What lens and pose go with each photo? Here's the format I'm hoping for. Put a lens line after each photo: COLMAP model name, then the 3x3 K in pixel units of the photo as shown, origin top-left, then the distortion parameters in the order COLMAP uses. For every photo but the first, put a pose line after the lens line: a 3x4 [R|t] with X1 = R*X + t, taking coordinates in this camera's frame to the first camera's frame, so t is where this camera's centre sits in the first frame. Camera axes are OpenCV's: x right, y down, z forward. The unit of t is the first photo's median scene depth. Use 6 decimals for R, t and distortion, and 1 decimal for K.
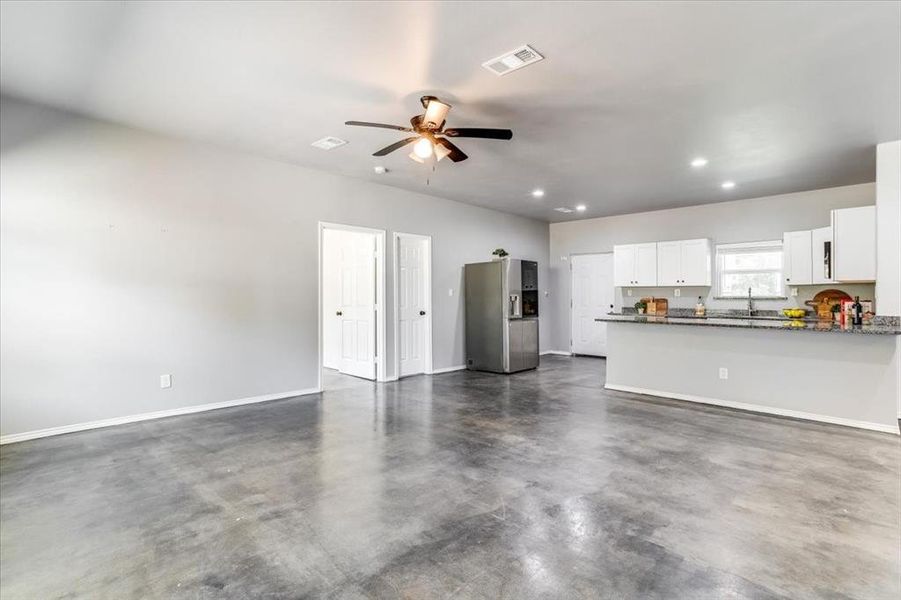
lens RADIAL K [[449.3, 0, 469.8], [0, 449.3, 289.8], [0, 0, 1]] dist [-0.005555, 0.002017]
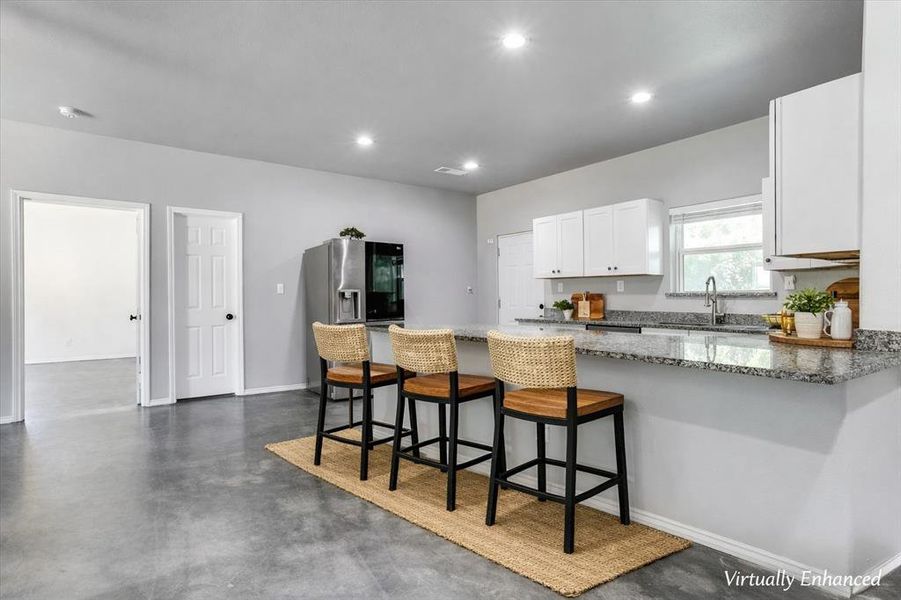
lens RADIAL K [[449.3, 0, 464.4], [0, 449.3, 287.9], [0, 0, 1]] dist [-0.005555, 0.002017]
pose [[0.974647, -0.006006, -0.223666, 0.426414], [0.006396, 0.999979, 0.001022, 0.007780], [0.223655, -0.002426, 0.974665, 0.339868]]
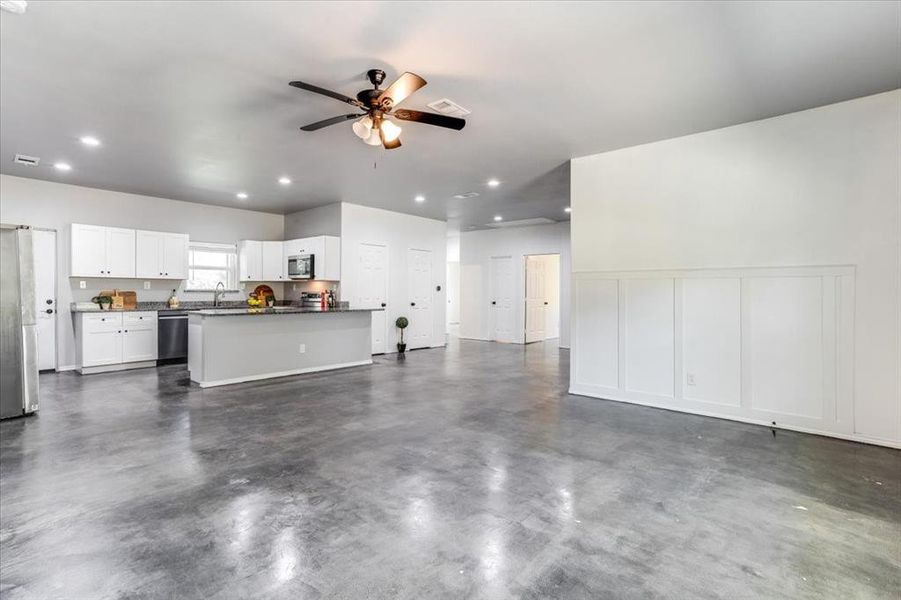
lens RADIAL K [[421.9, 0, 424.2], [0, 421.9, 298.0], [0, 0, 1]] dist [-0.004079, 0.001621]
pose [[-0.006690, -0.017998, 0.999816, -0.476898], [-0.021924, 0.999600, 0.017848, 0.005087], [-0.999737, -0.021801, -0.007082, 0.453926]]
